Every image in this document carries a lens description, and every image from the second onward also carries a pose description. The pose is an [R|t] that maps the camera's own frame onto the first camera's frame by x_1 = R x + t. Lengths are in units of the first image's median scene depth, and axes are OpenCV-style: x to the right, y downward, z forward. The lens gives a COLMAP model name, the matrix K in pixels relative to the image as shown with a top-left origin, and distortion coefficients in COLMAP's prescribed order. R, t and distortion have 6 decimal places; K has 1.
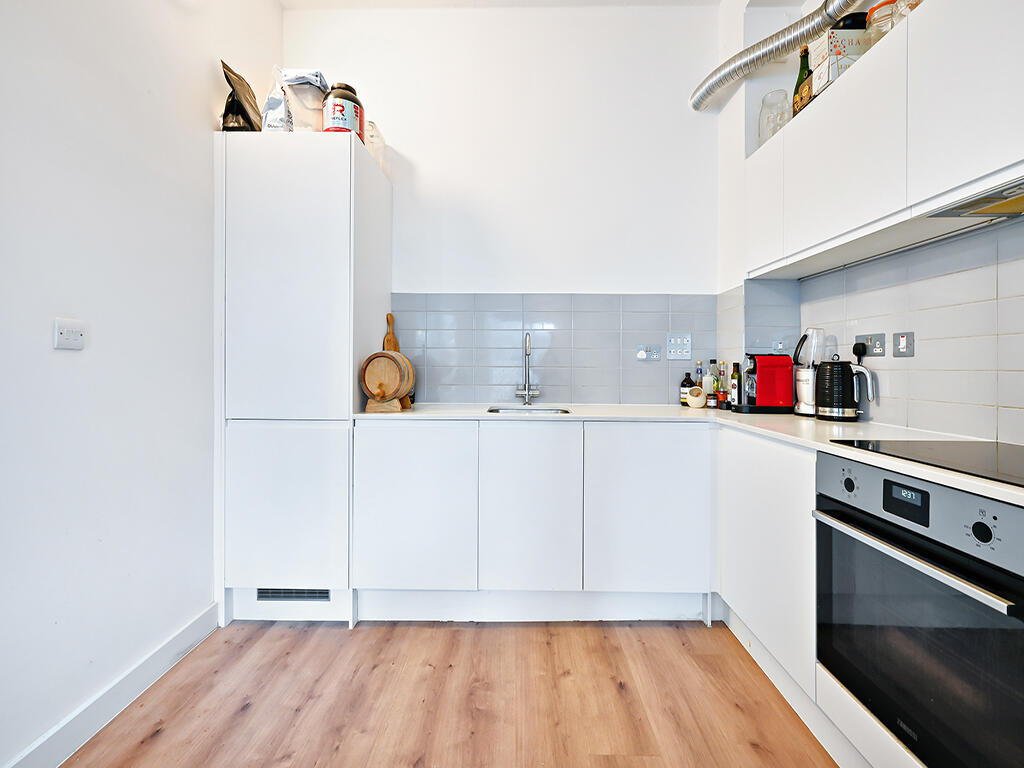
lens RADIAL K [[409.4, 0, 511.8], [0, 409.4, 365.2], [0, 0, 1]] dist [0.000914, -0.000030]
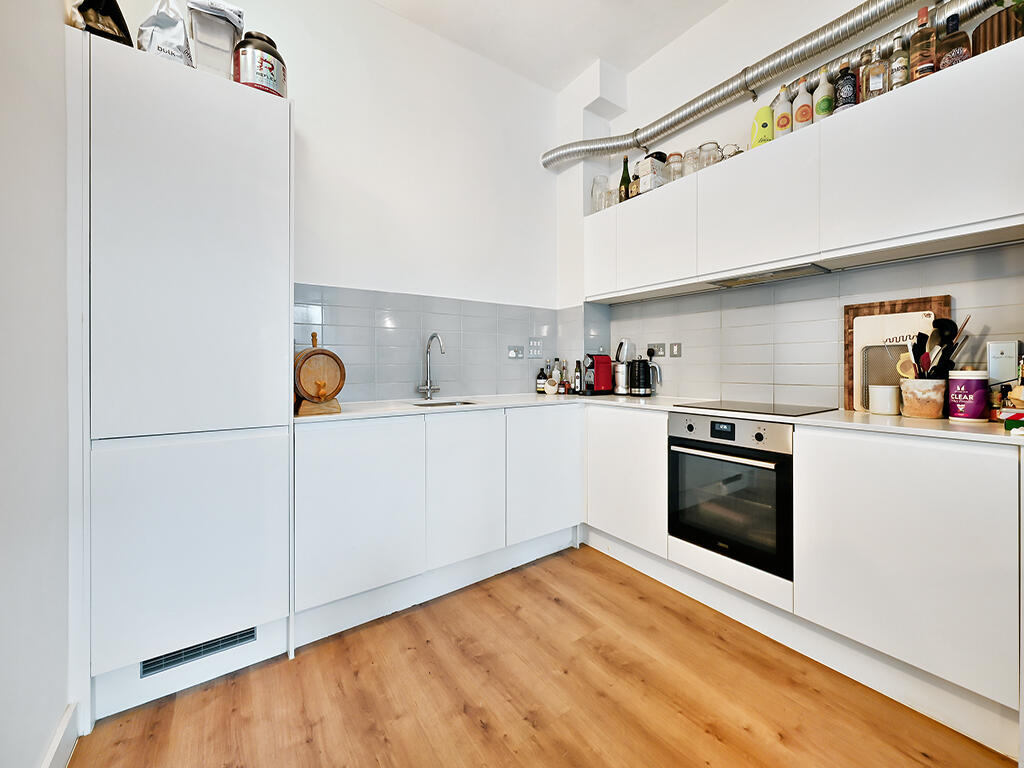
lens RADIAL K [[409.4, 0, 511.8], [0, 409.4, 365.2], [0, 0, 1]] dist [0.000914, -0.000030]
pose [[0.810062, -0.006607, 0.586306, -0.535143], [0.003745, 0.999974, 0.006095, 0.000795], [-0.586332, -0.002742, 0.810066, -0.001532]]
